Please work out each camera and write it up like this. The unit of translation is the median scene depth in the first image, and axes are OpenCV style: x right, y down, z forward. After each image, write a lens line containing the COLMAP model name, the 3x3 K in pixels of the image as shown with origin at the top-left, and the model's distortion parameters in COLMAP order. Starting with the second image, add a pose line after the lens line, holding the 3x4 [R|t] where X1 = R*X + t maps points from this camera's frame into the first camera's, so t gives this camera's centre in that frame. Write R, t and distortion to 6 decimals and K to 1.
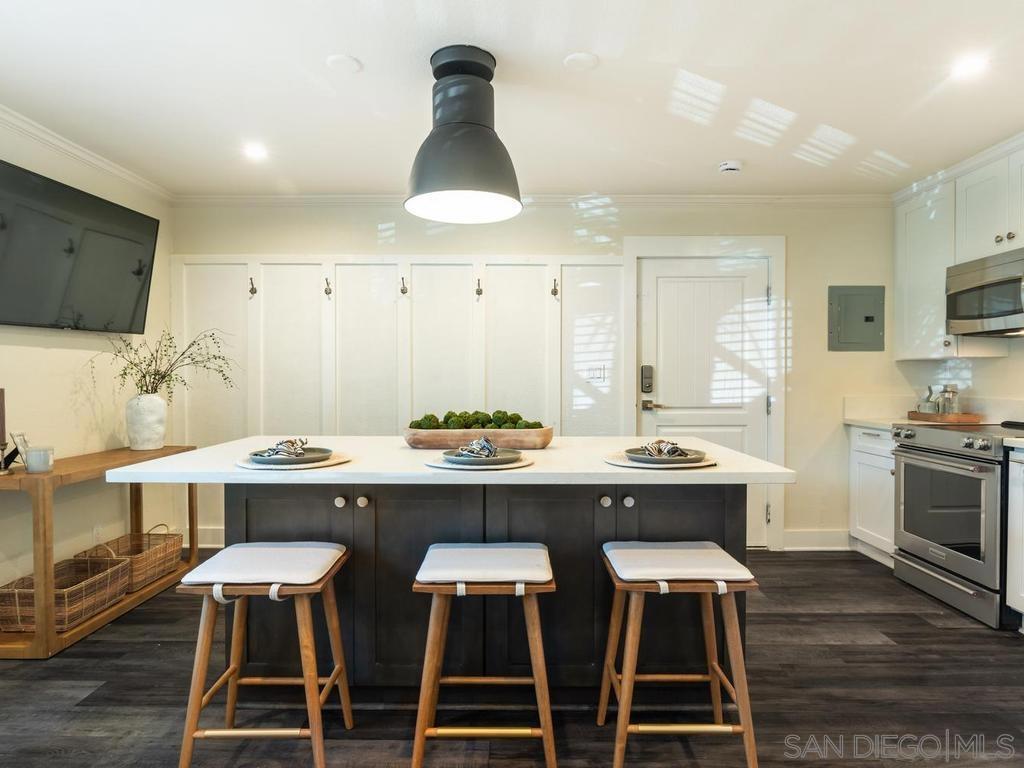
lens RADIAL K [[606.7, 0, 516.2], [0, 606.7, 389.2], [0, 0, 1]] dist [-0.007028, 0.002655]
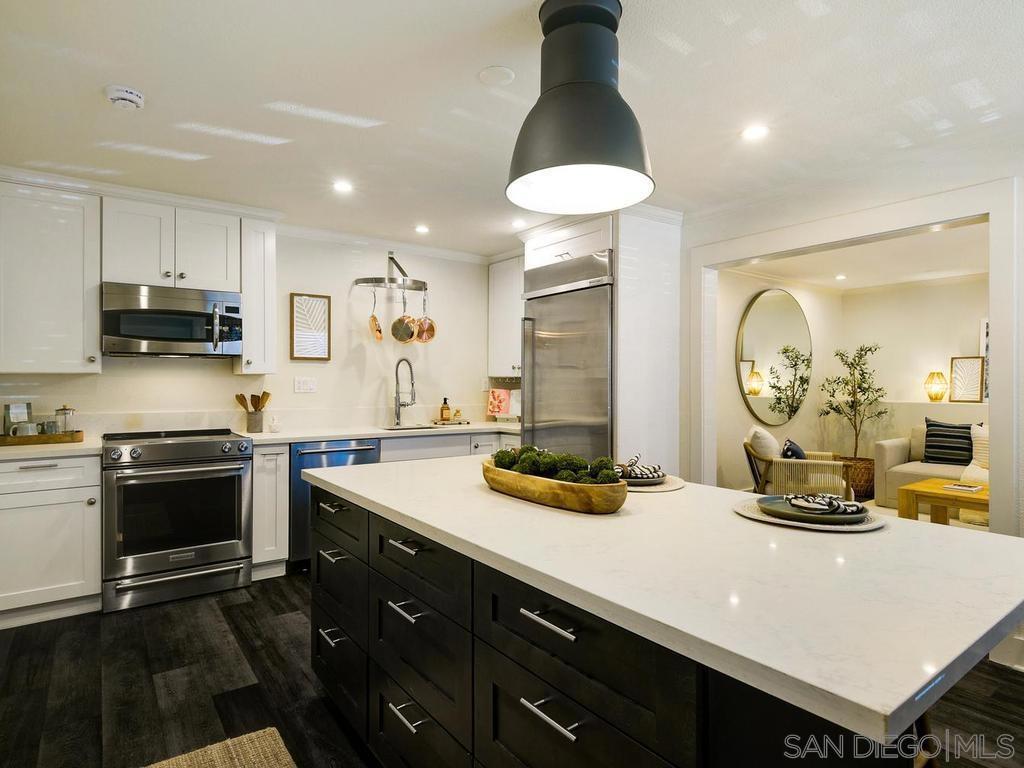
lens RADIAL K [[570.5, 0, 517.0], [0, 570.5, 385.0], [0, 0, 1]] dist [-0.032289, 0.007812]
pose [[-0.595623, -0.006557, 0.803237, -0.434309], [0.012207, 0.999777, 0.017212, -0.042830], [-0.803171, 0.020057, -0.595410, 1.018499]]
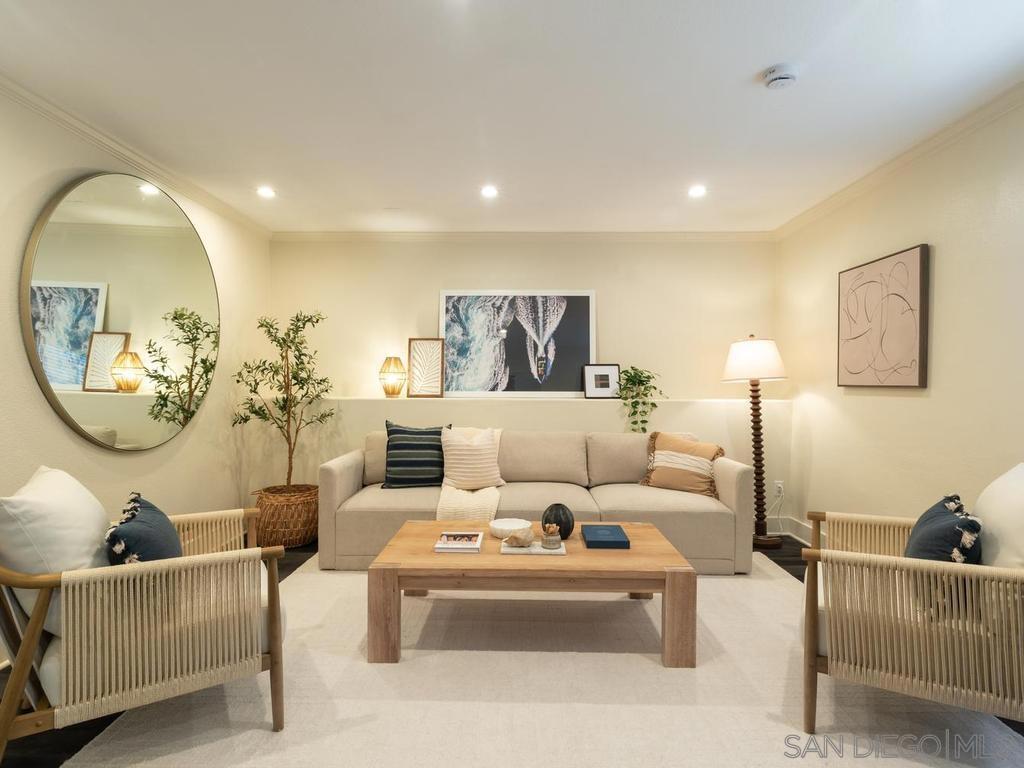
lens RADIAL K [[555.4, 0, 504.1], [0, 555.4, 386.2], [0, 0, 1]] dist [-0.019847, -0.001034]
pose [[-0.999701, -0.006749, 0.023516, -0.078530], [-0.006154, 0.999662, 0.025266, -0.002457], [-0.023679, 0.025114, -0.999404, 0.154152]]
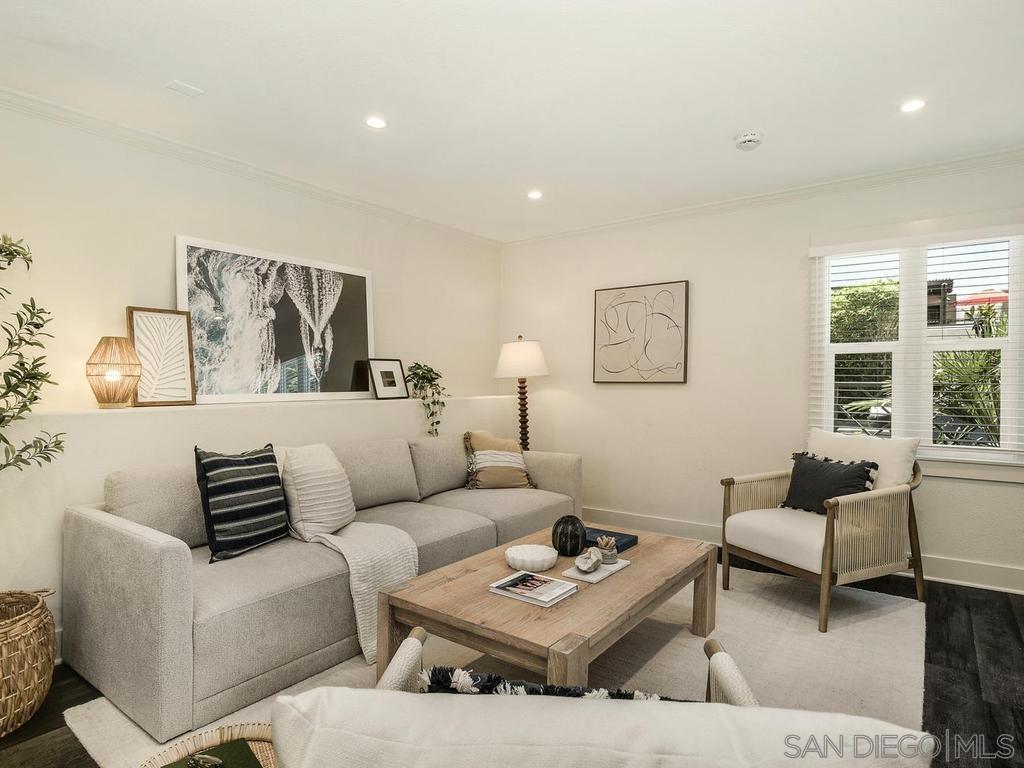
lens RADIAL K [[570.5, 0, 514.0], [0, 570.5, 383.8], [0, 0, 1]] dist [-0.032289, 0.007812]
pose [[-0.595038, 0.002253, -0.803694, 0.495709], [-0.015370, 0.999781, 0.014183, 0.007136], [0.803550, 0.020792, -0.594873, -0.266592]]
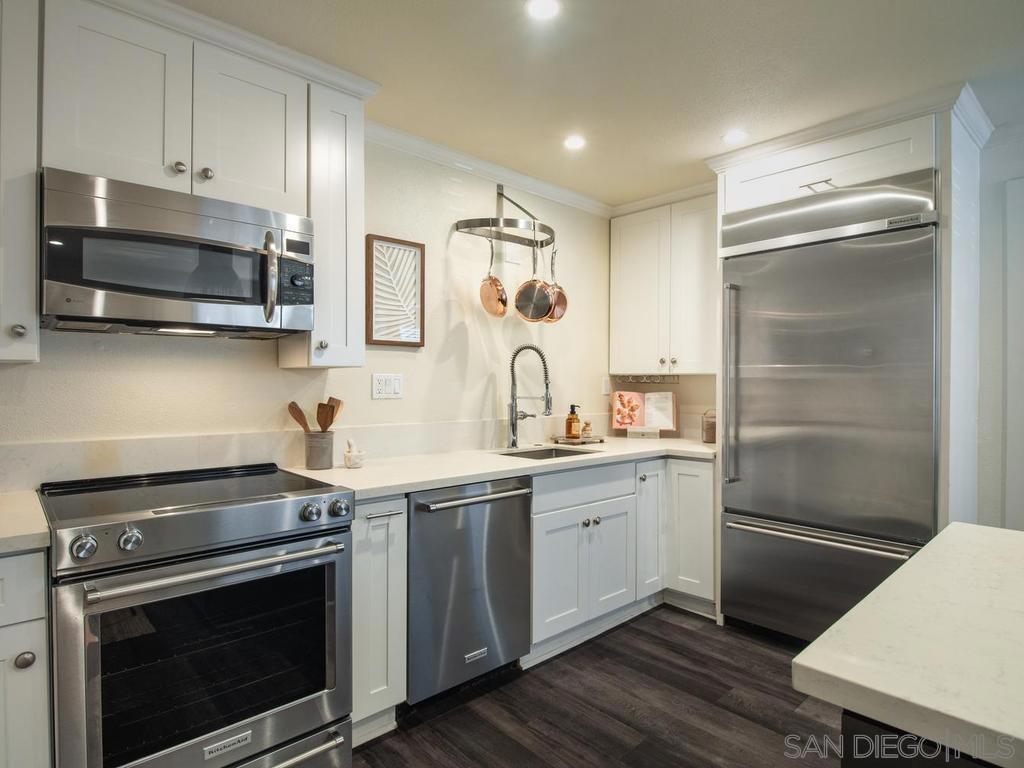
lens RADIAL K [[555.4, 0, 508.8], [0, 555.4, 389.1], [0, 0, 1]] dist [-0.019847, -0.001034]
pose [[-0.671475, -0.011470, 0.740938, 0.171186], [0.010997, 0.999616, 0.025441, -0.040667], [-0.740945, 0.025231, -0.671091, 1.033047]]
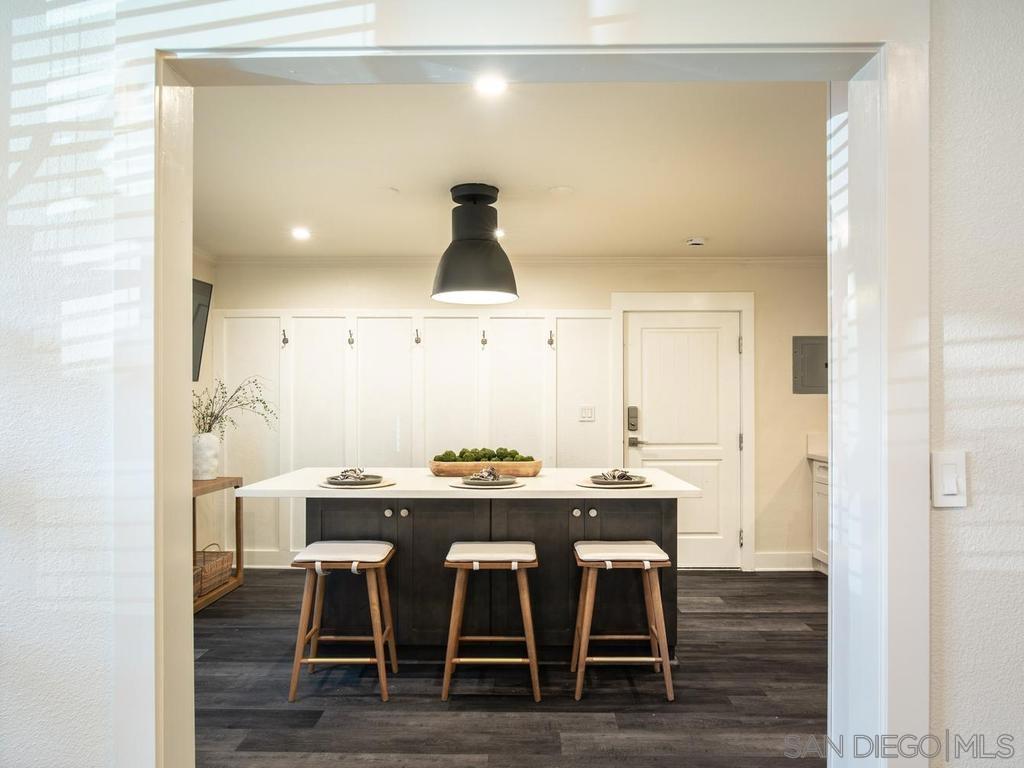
lens RADIAL K [[714.5, 0, 516.2], [0, 714.5, 403.9], [0, 0, 1]] dist [-0.023616, -0.007196]
pose [[0.999956, -0.000466, -0.009364, 0.013427], [0.000266, 0.999774, -0.021255, -0.019289], [0.009372, 0.021251, 0.999730, -0.394109]]
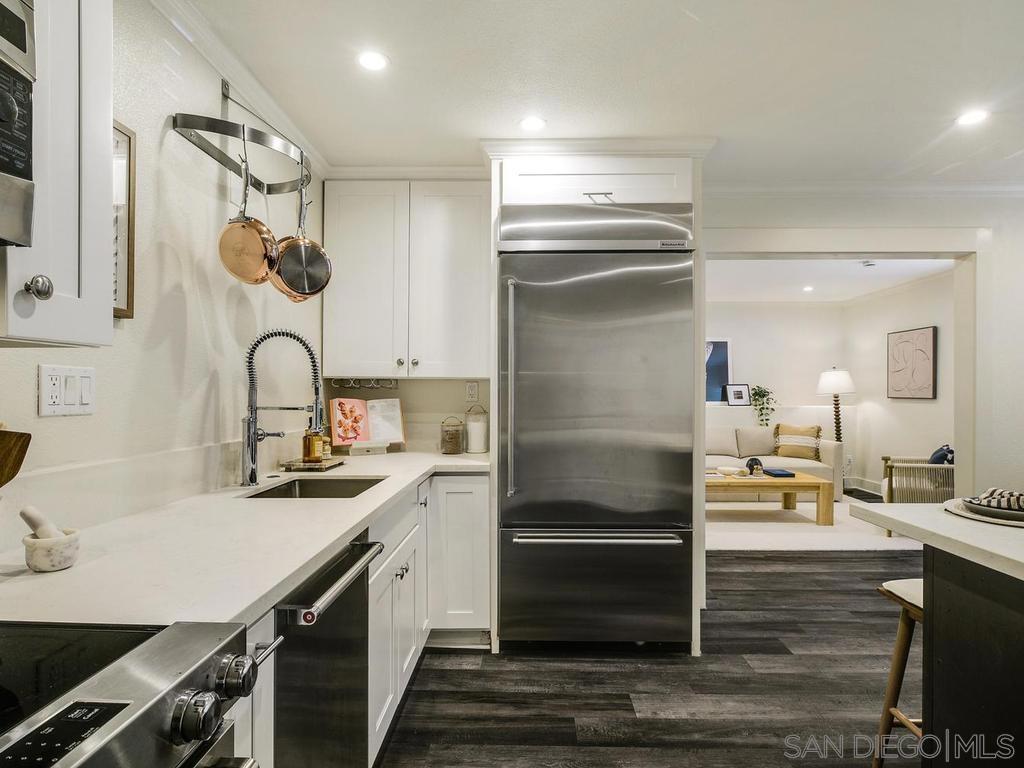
lens RADIAL K [[570.5, 0, 509.2], [0, 570.5, 388.7], [0, 0, 1]] dist [-0.032289, 0.007812]
pose [[-0.999531, -0.002978, 0.030472, 0.523985], [-0.002538, 0.999892, 0.014473, -0.034868], [-0.030512, 0.014389, -0.999431, 1.019712]]
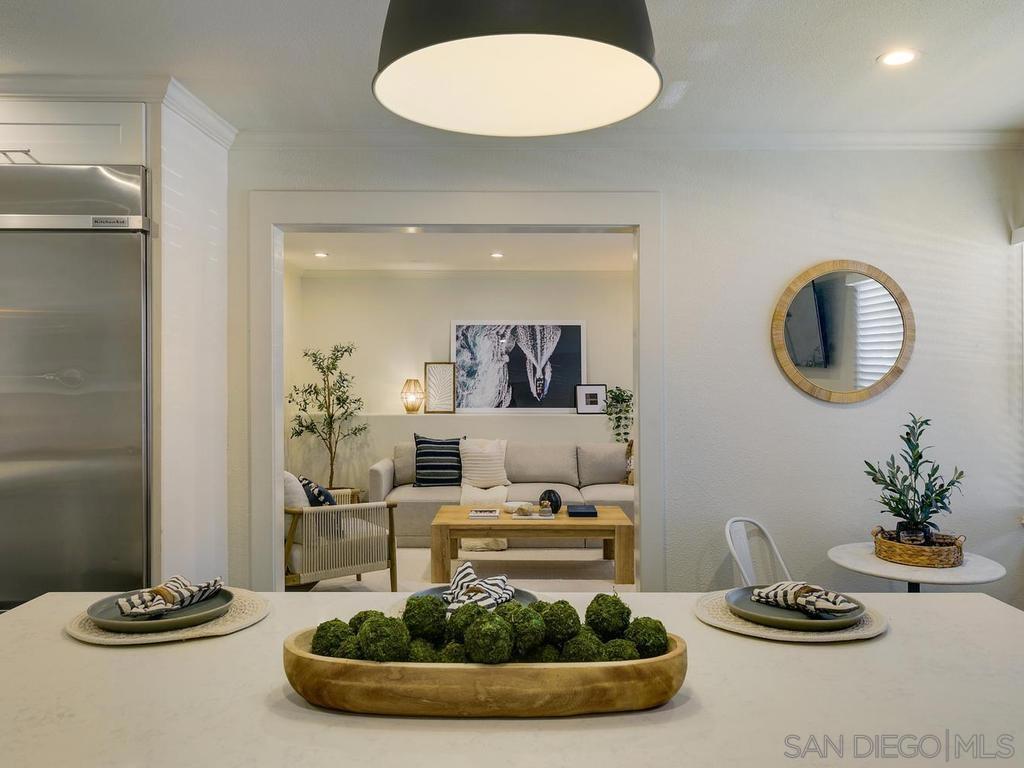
lens RADIAL K [[797.0, 0, 496.3], [0, 797.0, 391.3], [0, 0, 1]] dist [-0.013219, 0.025522]
pose [[-0.999883, -0.003145, 0.014969, -0.049359], [-0.002643, 0.999437, 0.033438, -0.076587], [-0.015066, 0.033395, -0.999329, 1.035753]]
